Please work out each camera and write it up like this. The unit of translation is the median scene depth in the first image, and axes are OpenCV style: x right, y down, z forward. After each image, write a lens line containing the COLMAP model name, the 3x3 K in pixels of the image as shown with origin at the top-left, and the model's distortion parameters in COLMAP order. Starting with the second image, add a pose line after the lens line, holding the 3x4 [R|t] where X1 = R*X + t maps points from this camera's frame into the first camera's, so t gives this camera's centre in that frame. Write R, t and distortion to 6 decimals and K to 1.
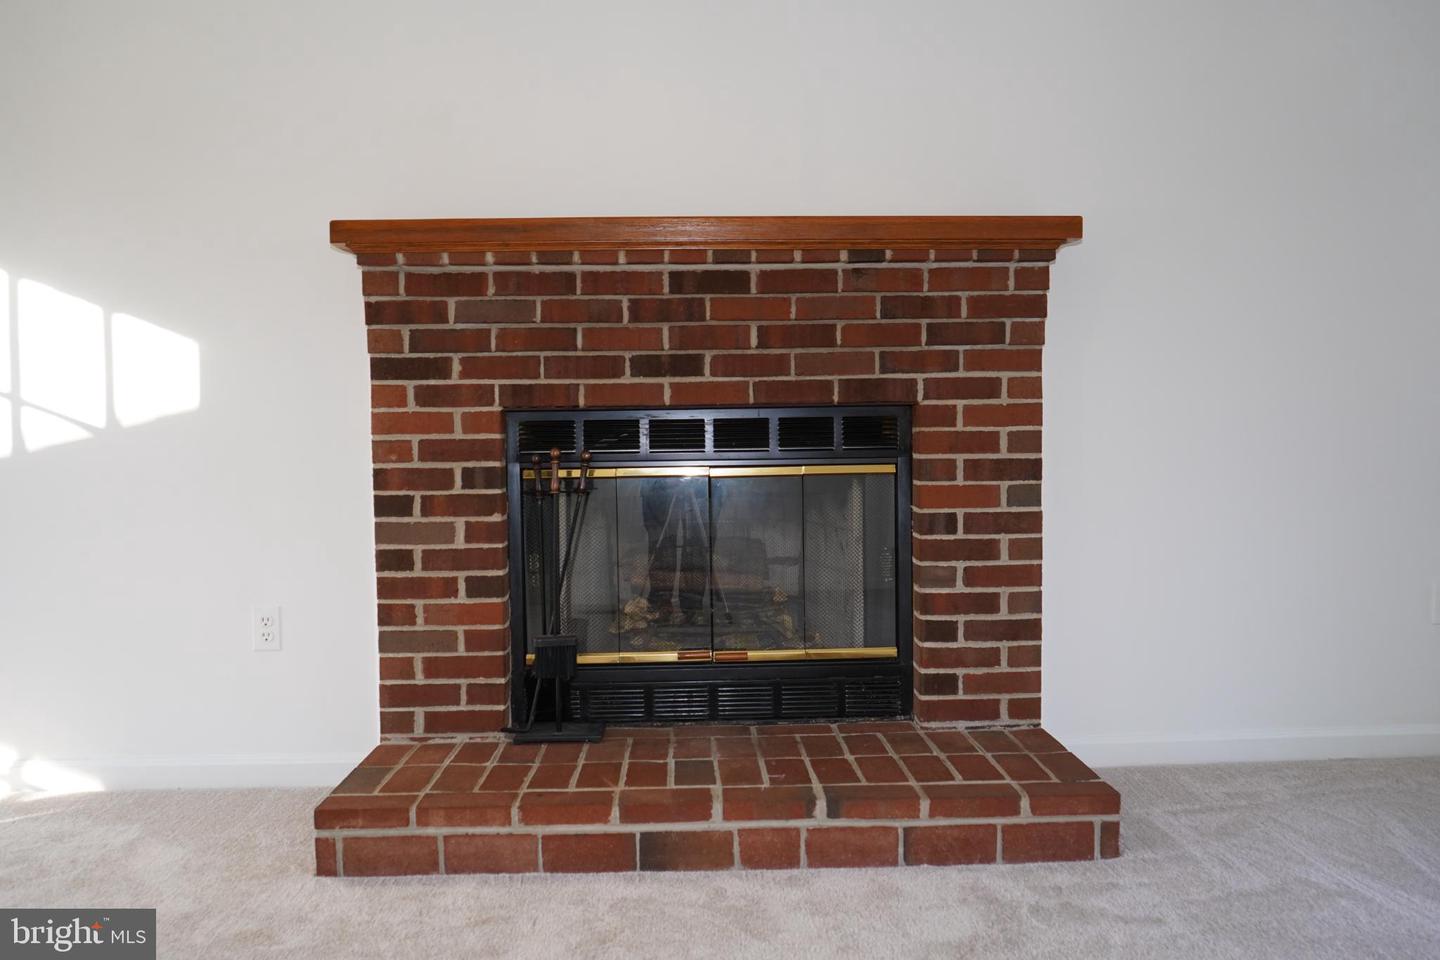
lens RADIAL K [[1146.6, 0, 724.0], [0, 1146.6, 474.7], [0, 0, 1]] dist [-0.010919, 0.004109]
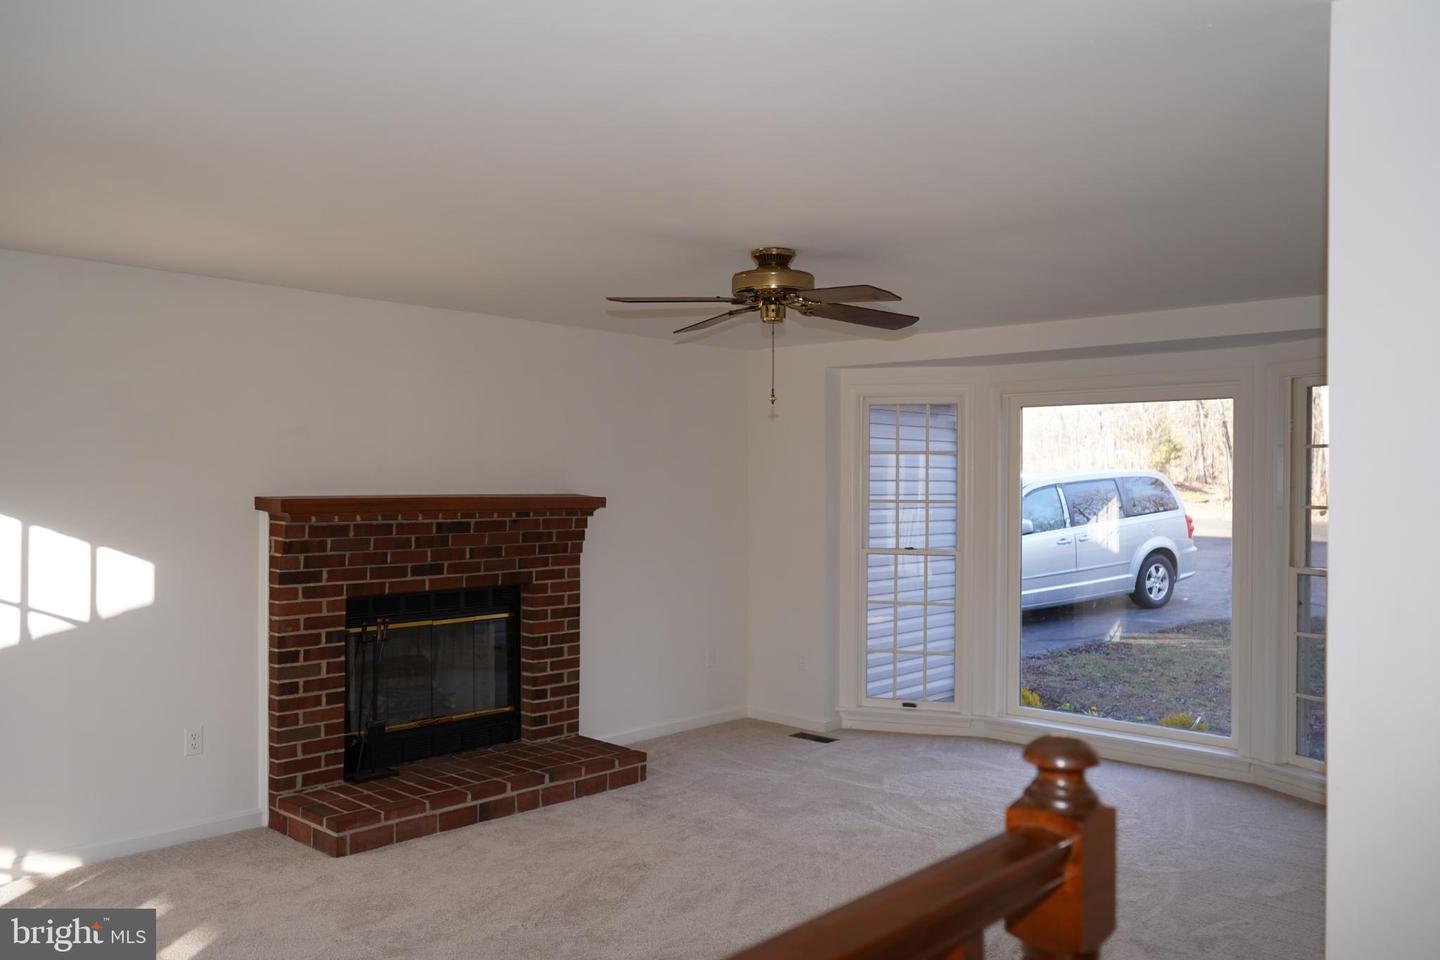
lens RADIAL K [[1146.6, 0, 718.7], [0, 1146.6, 482.8], [0, 0, 1]] dist [-0.010919, 0.004109]
pose [[0.706282, 0.016172, 0.707746, -1.053886], [0.011585, 0.999341, -0.034395, -0.168122], [-0.707836, 0.032492, 0.705629, -0.684672]]
